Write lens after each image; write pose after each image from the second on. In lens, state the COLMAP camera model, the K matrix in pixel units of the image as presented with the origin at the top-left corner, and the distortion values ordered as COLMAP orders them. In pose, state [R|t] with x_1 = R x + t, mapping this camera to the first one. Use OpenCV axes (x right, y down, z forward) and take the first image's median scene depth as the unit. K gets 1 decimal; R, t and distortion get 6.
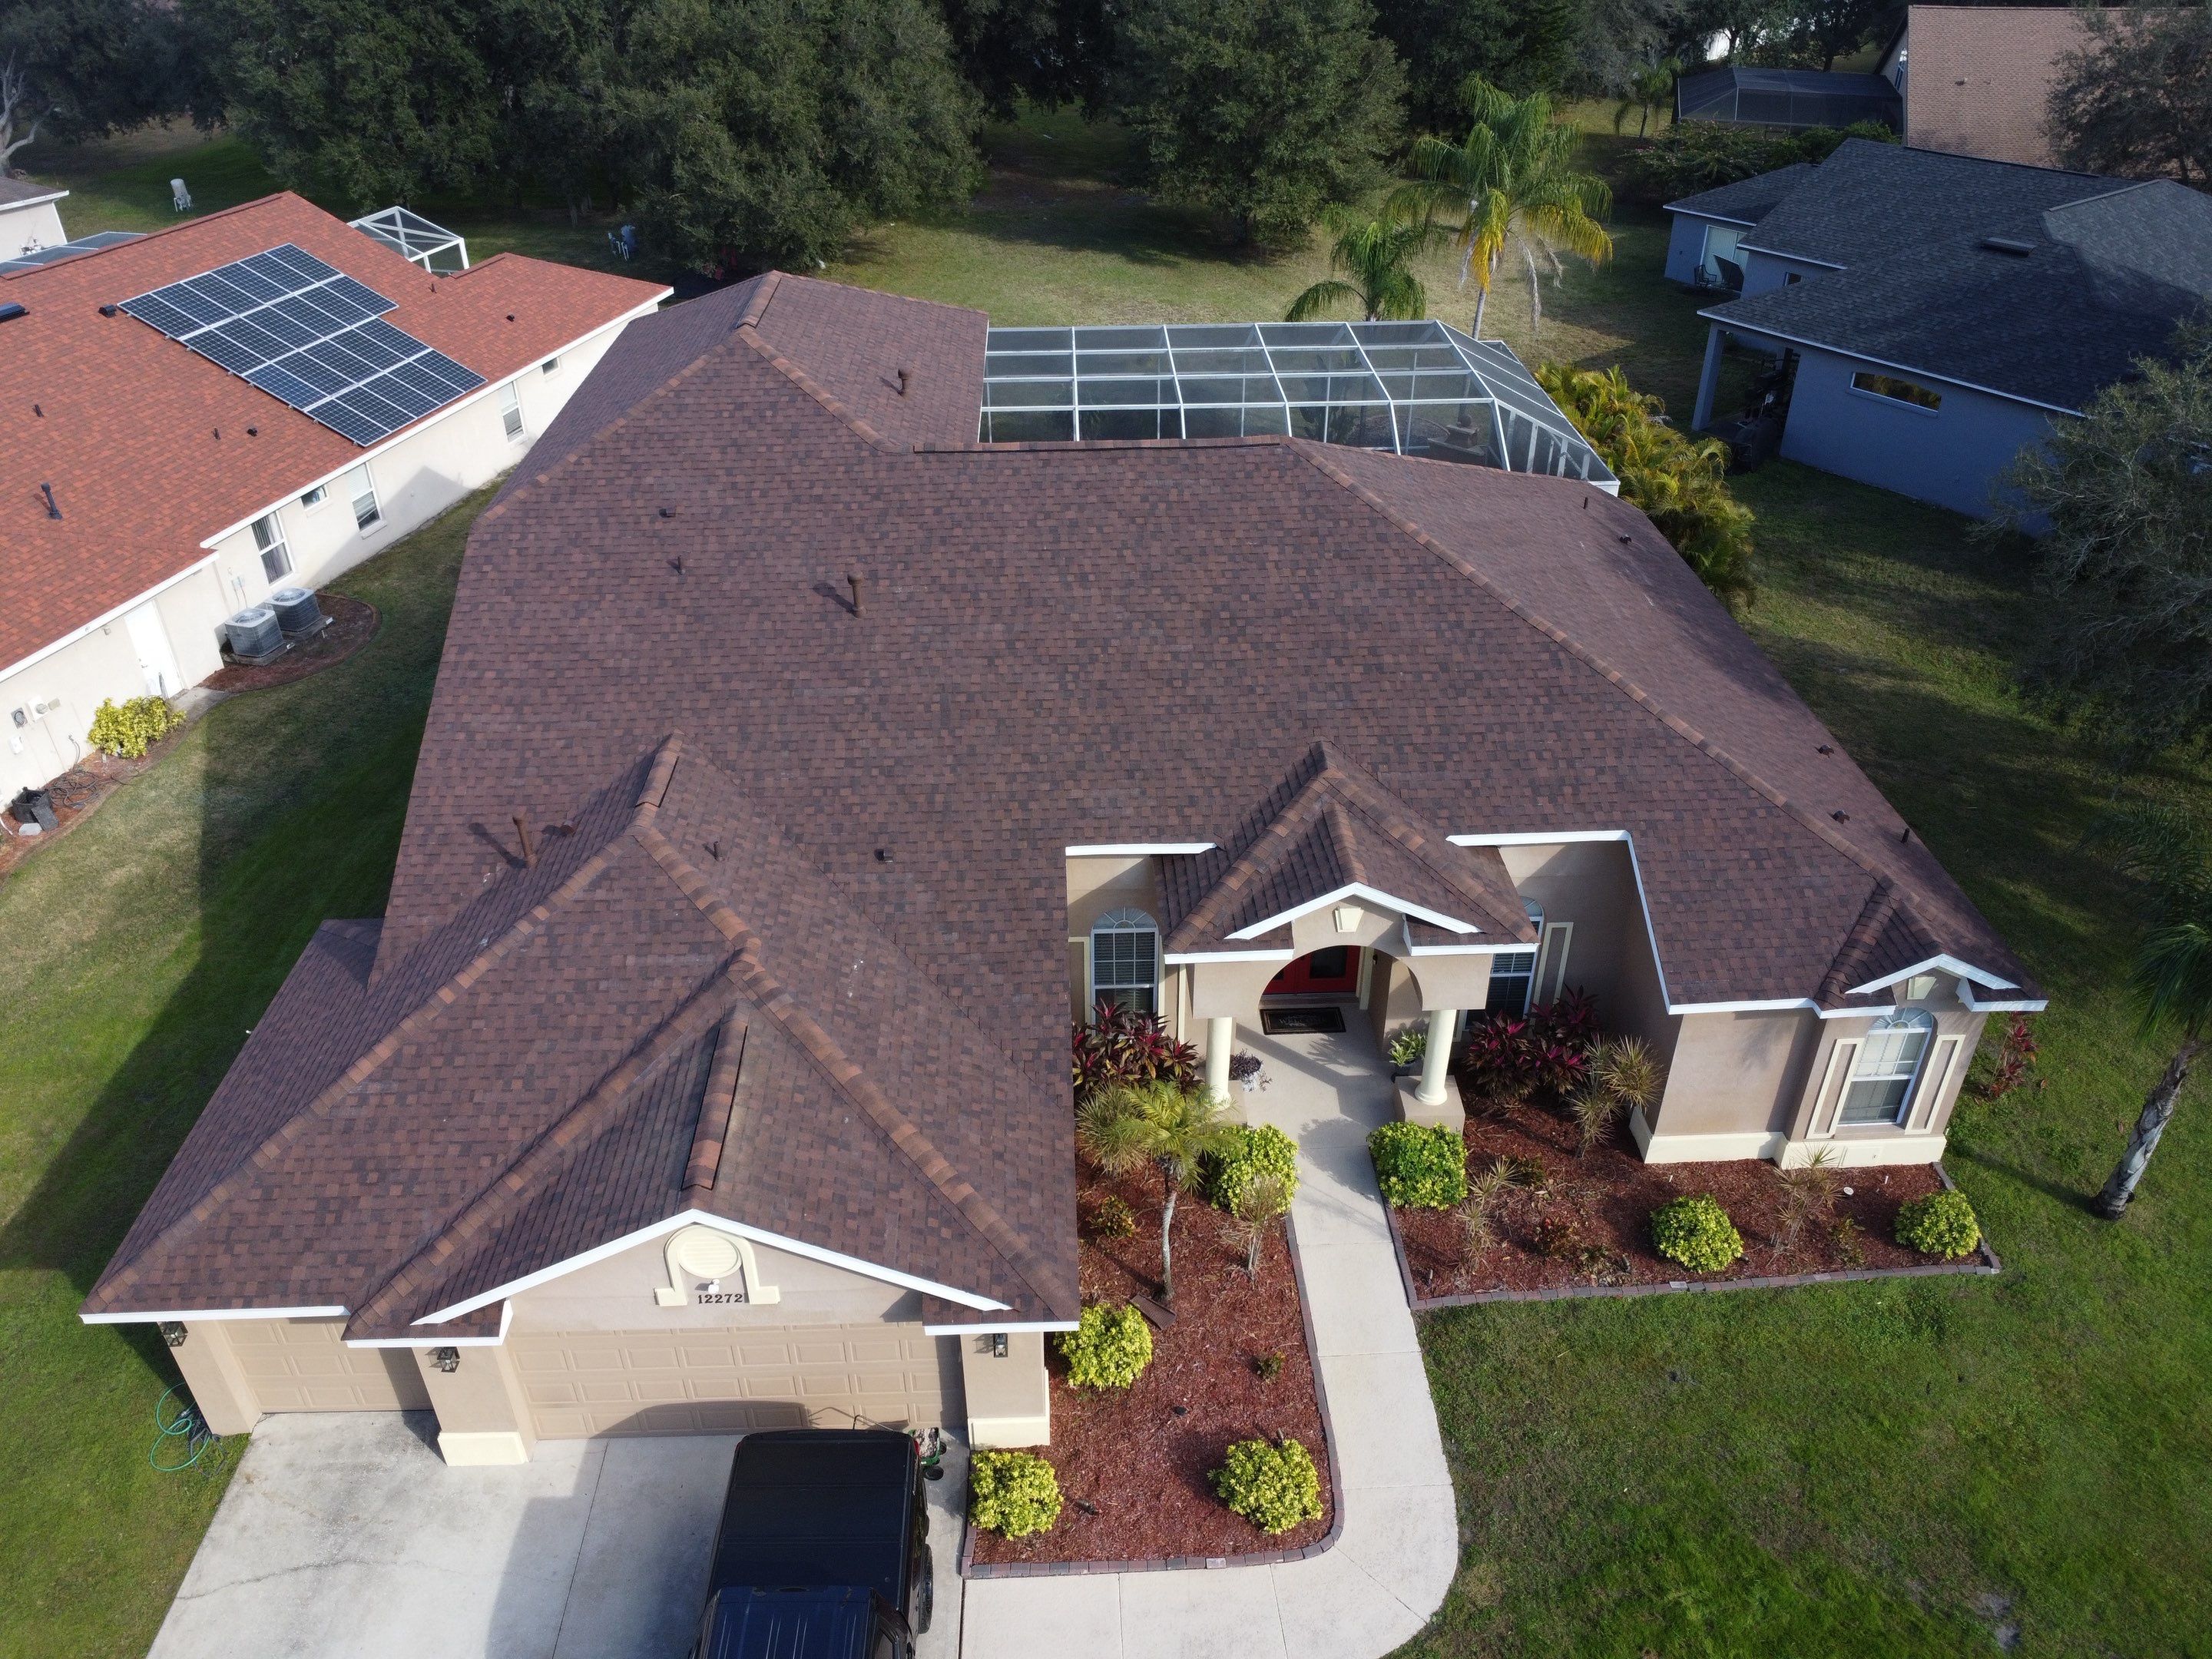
lens RADIAL K [[1603.9, 0, 1091.7], [0, 1603.9, 822.7], [0, 0, 1]] dist [-0.030039, -0.003317]
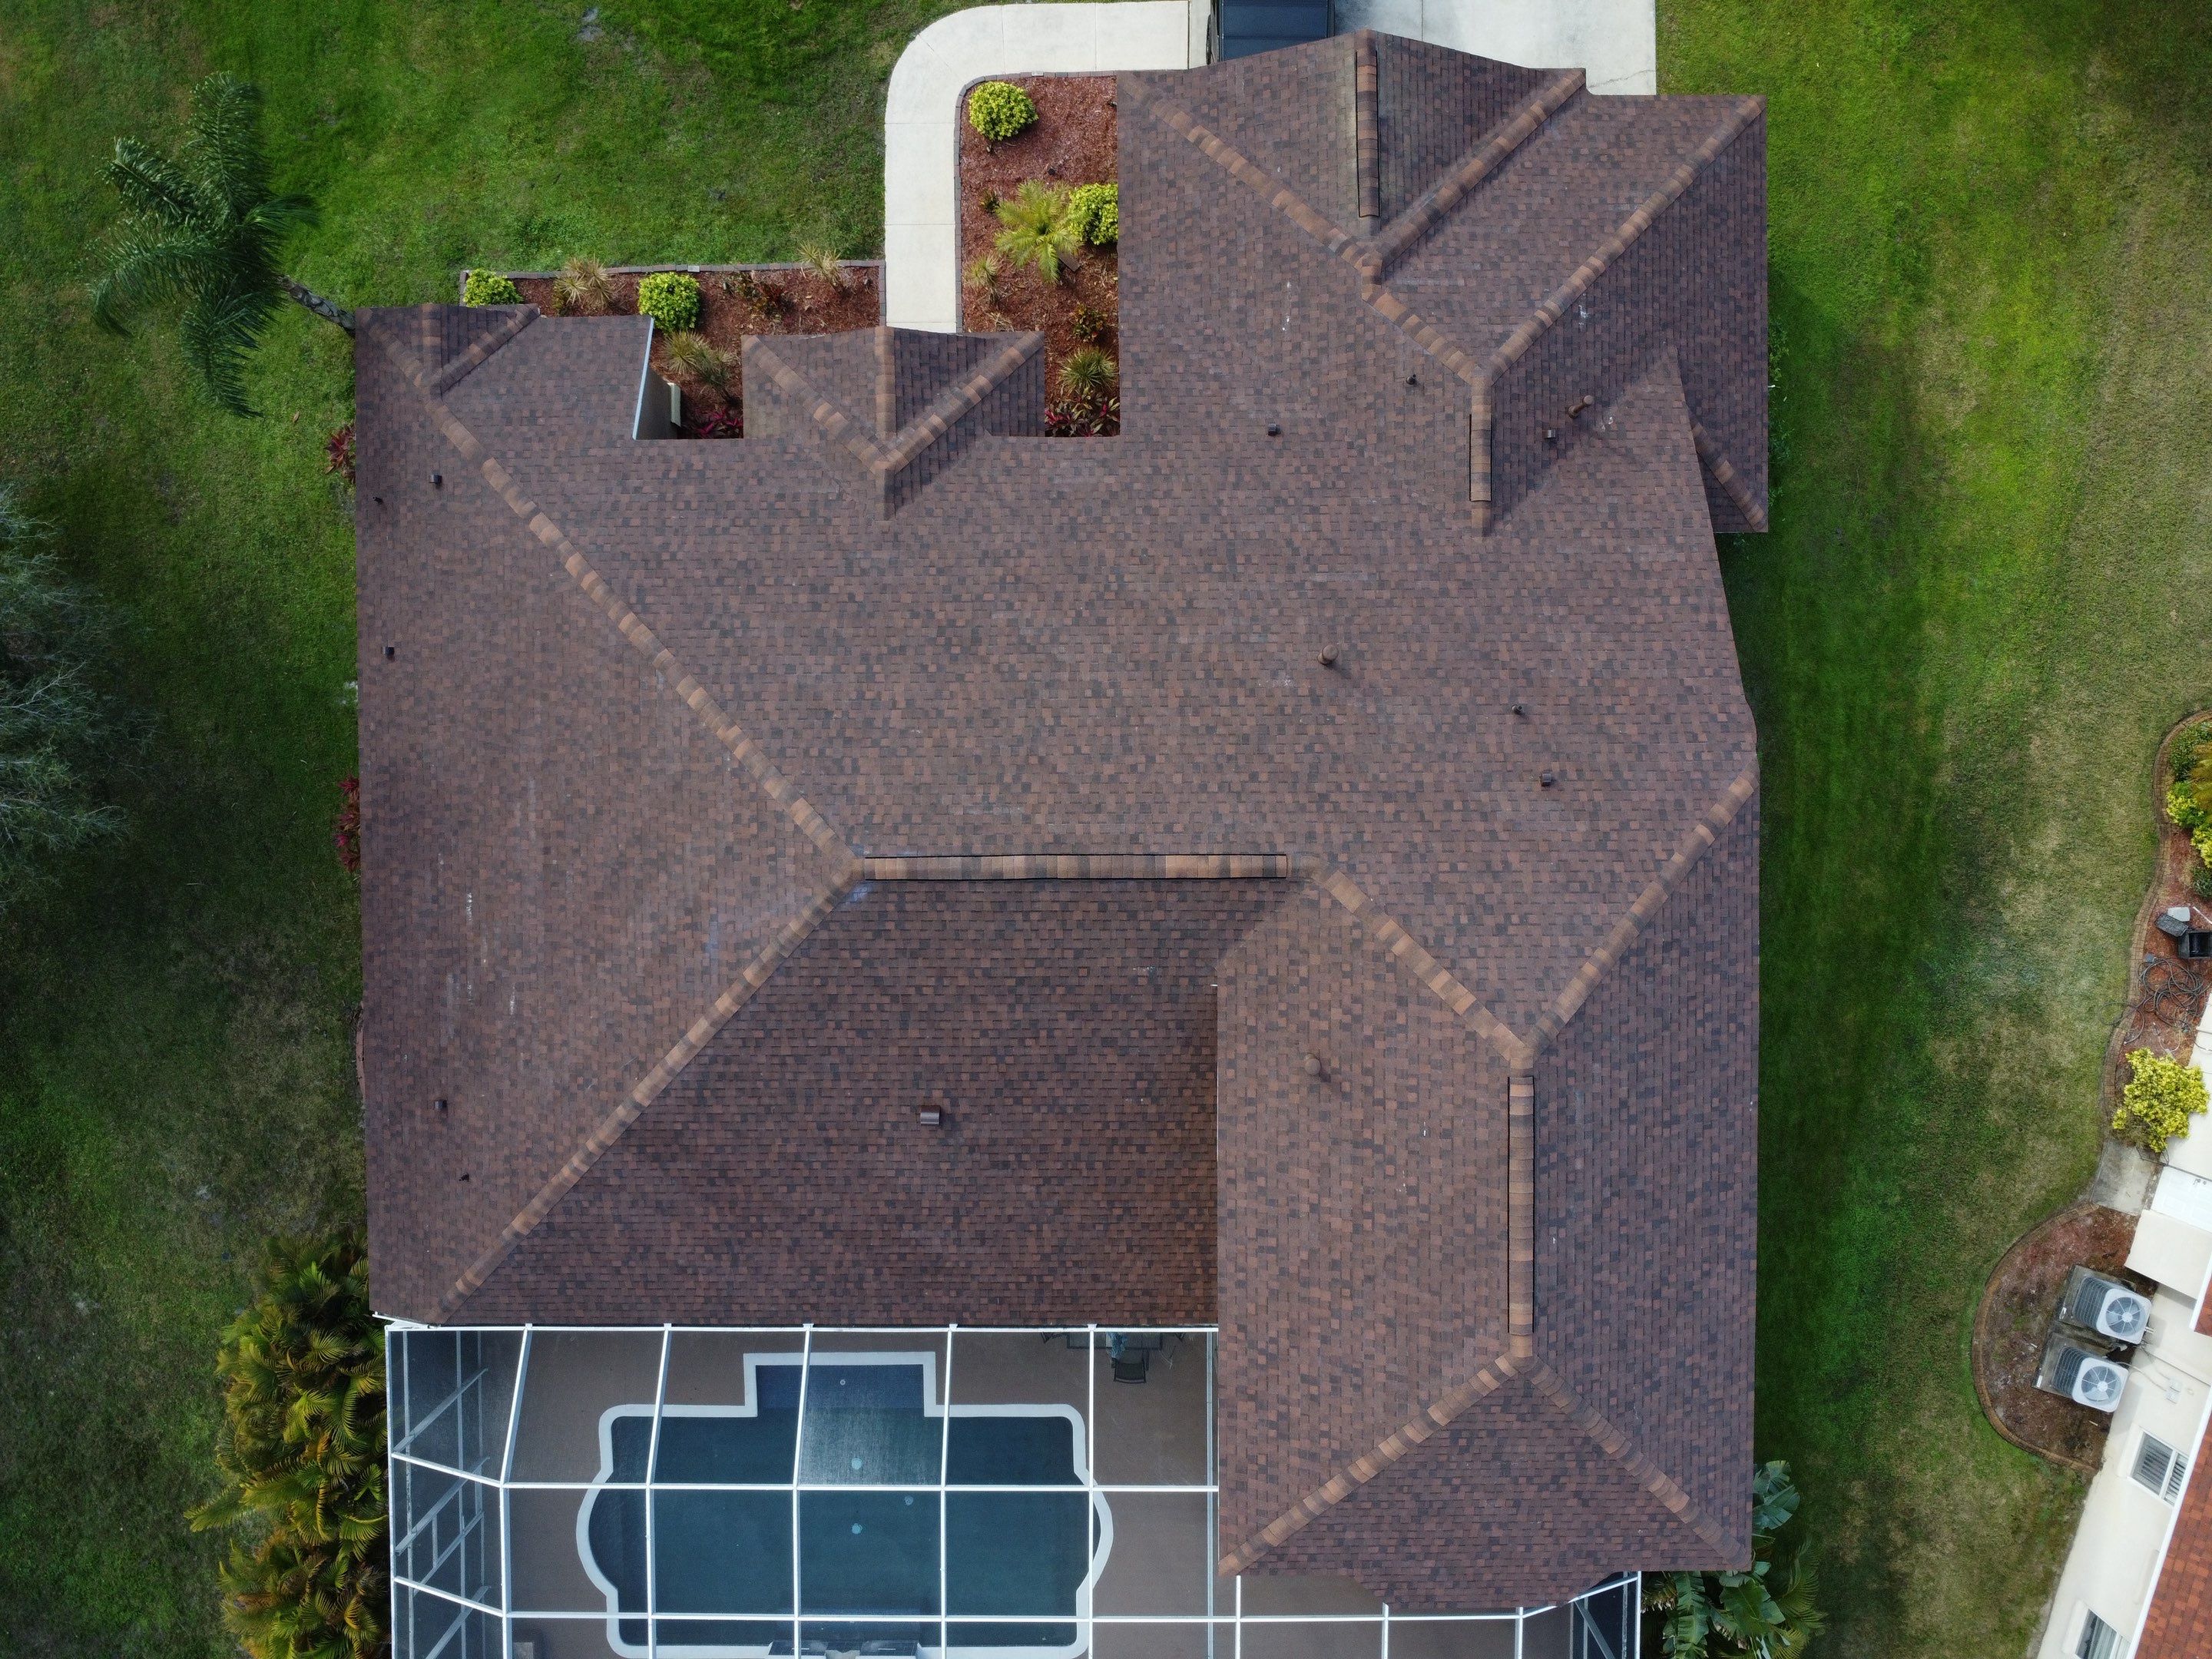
lens RADIAL K [[1603.9, 0, 1094.9], [0, 1603.9, 821.5], [0, 0, 1]] dist [-0.030039, -0.003317]
pose [[-0.999544, -0.026222, 0.014985, -0.022319], [0.027114, -0.560552, 0.827675, -1.083736], [-0.013304, 0.827704, 0.561007, 0.569101]]
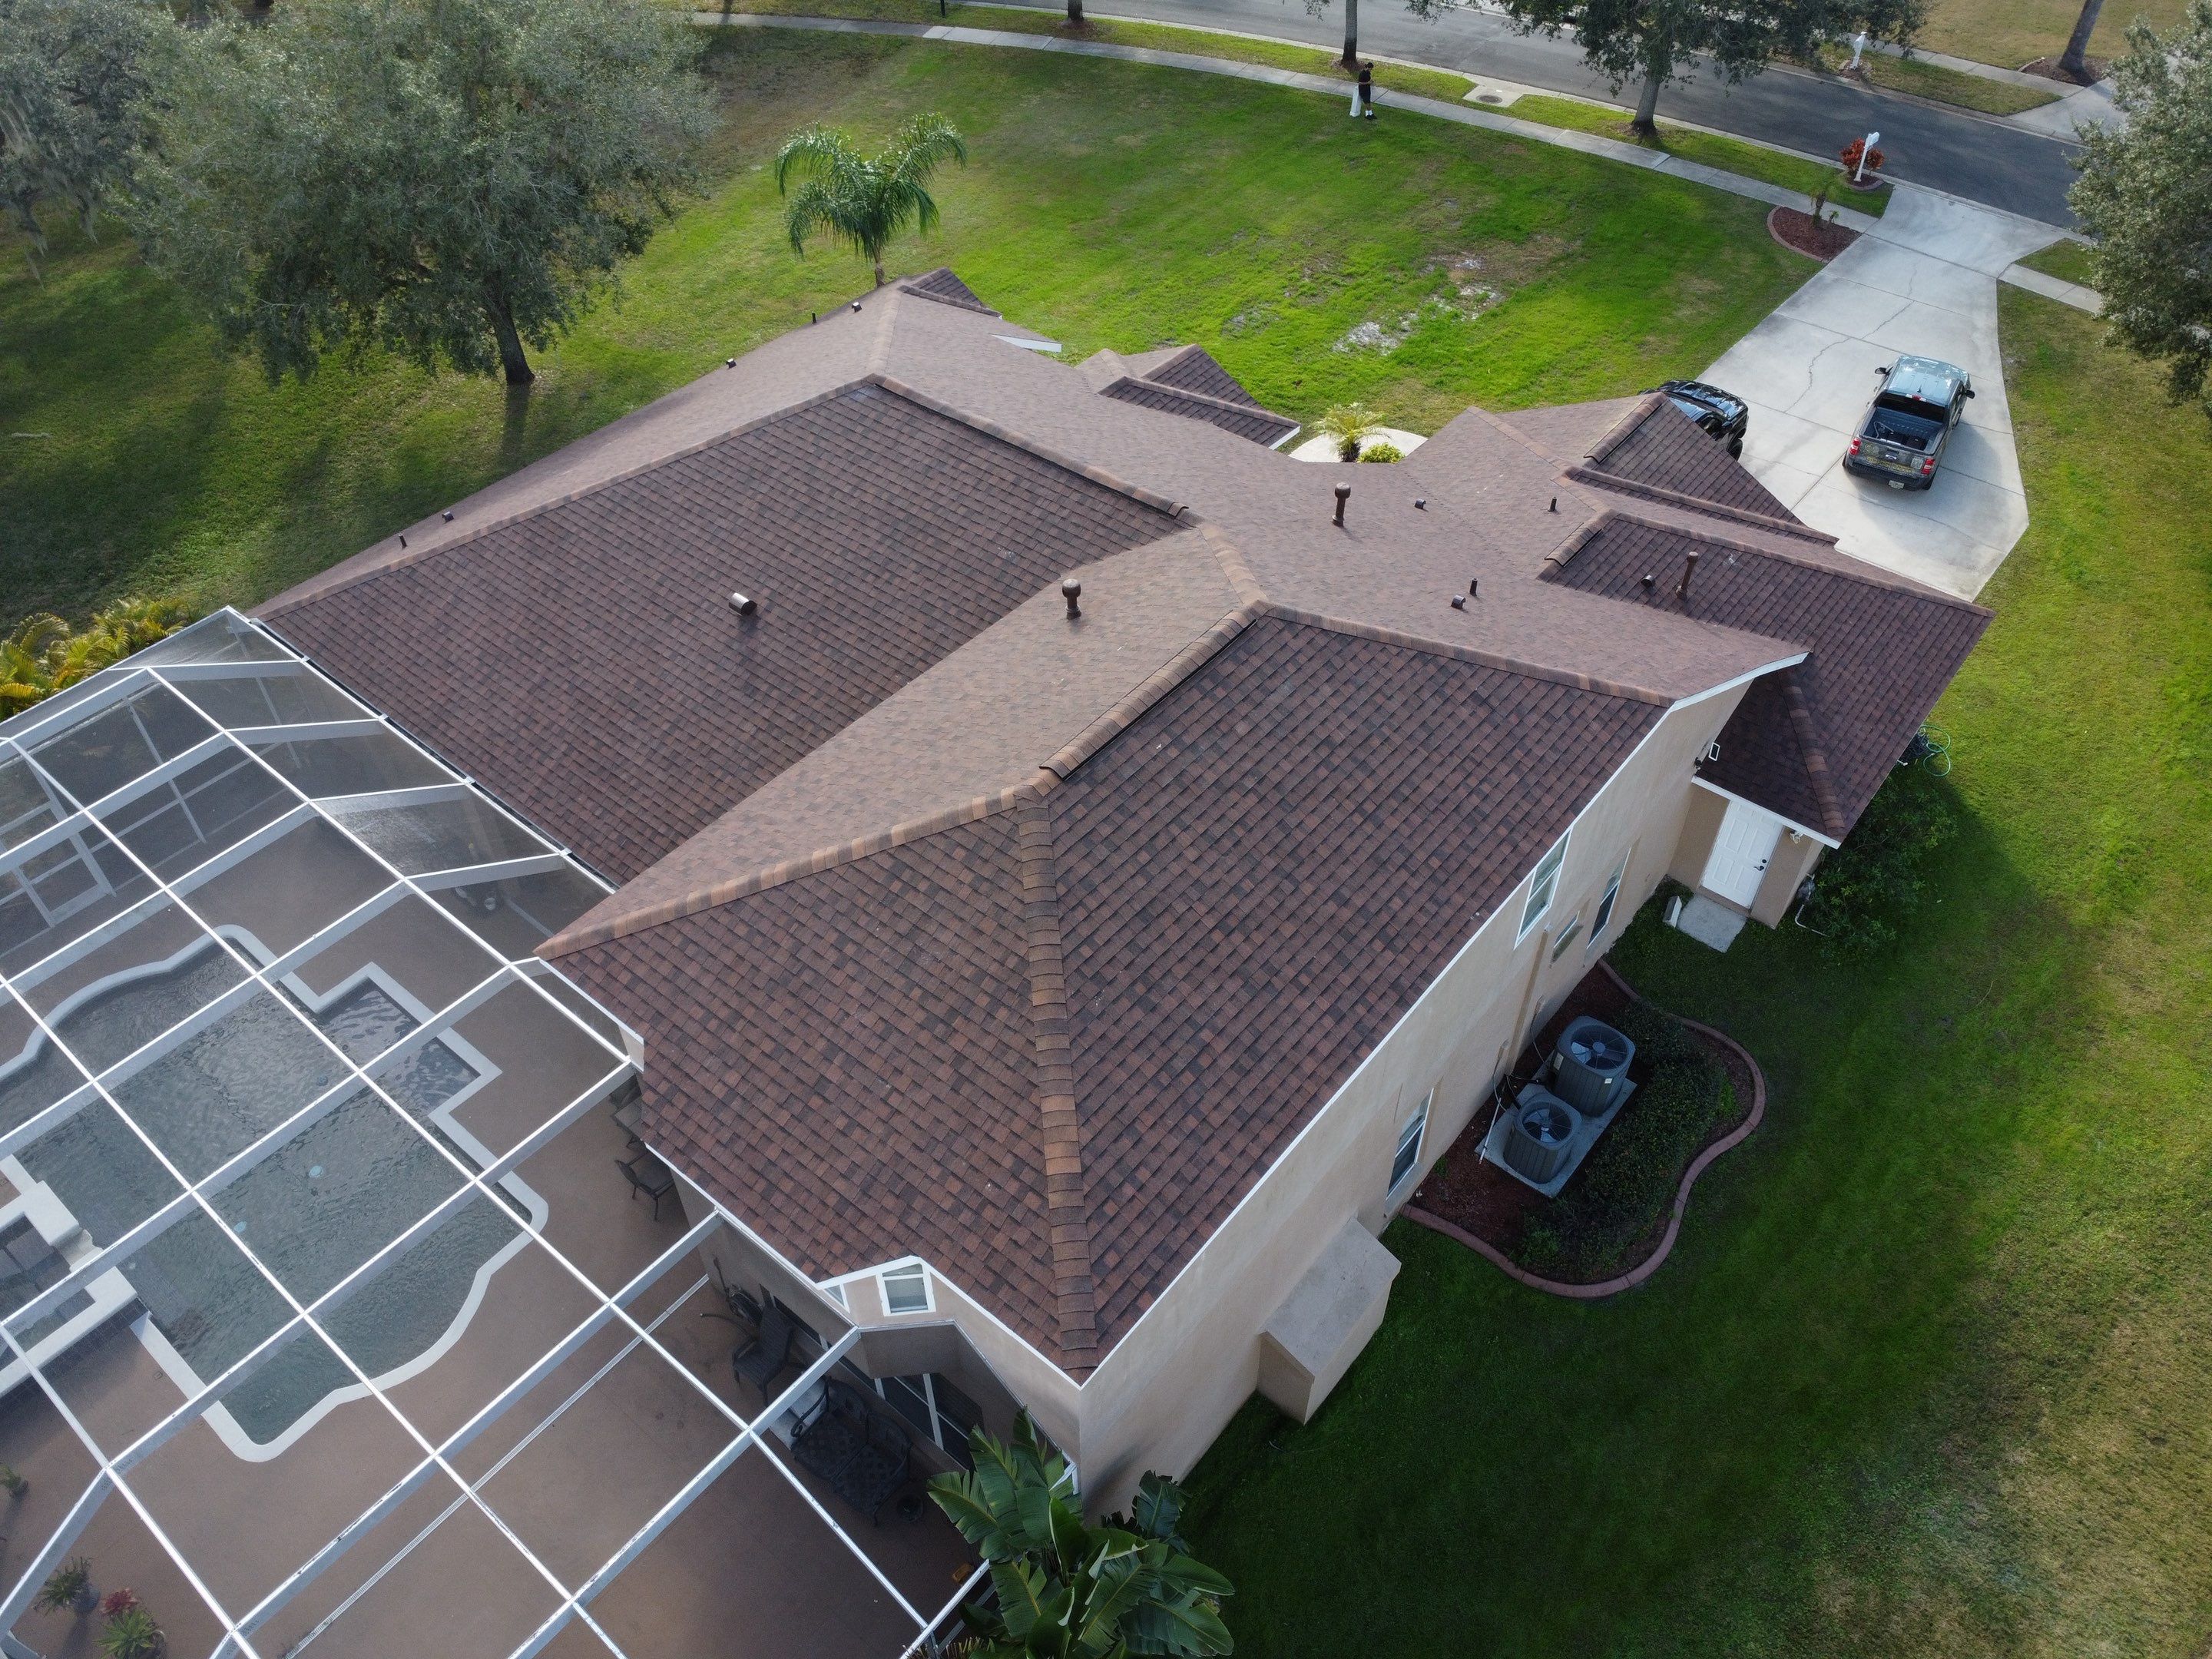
lens RADIAL K [[1603.9, 0, 1096.1], [0, 1603.9, 826.5], [0, 0, 1]] dist [-0.030039, -0.003317]
pose [[-0.749783, -0.450229, 0.484891, -0.656038], [0.374801, 0.314936, 0.871974, -1.092797], [-0.545298, 0.835529, -0.067388, 1.409772]]
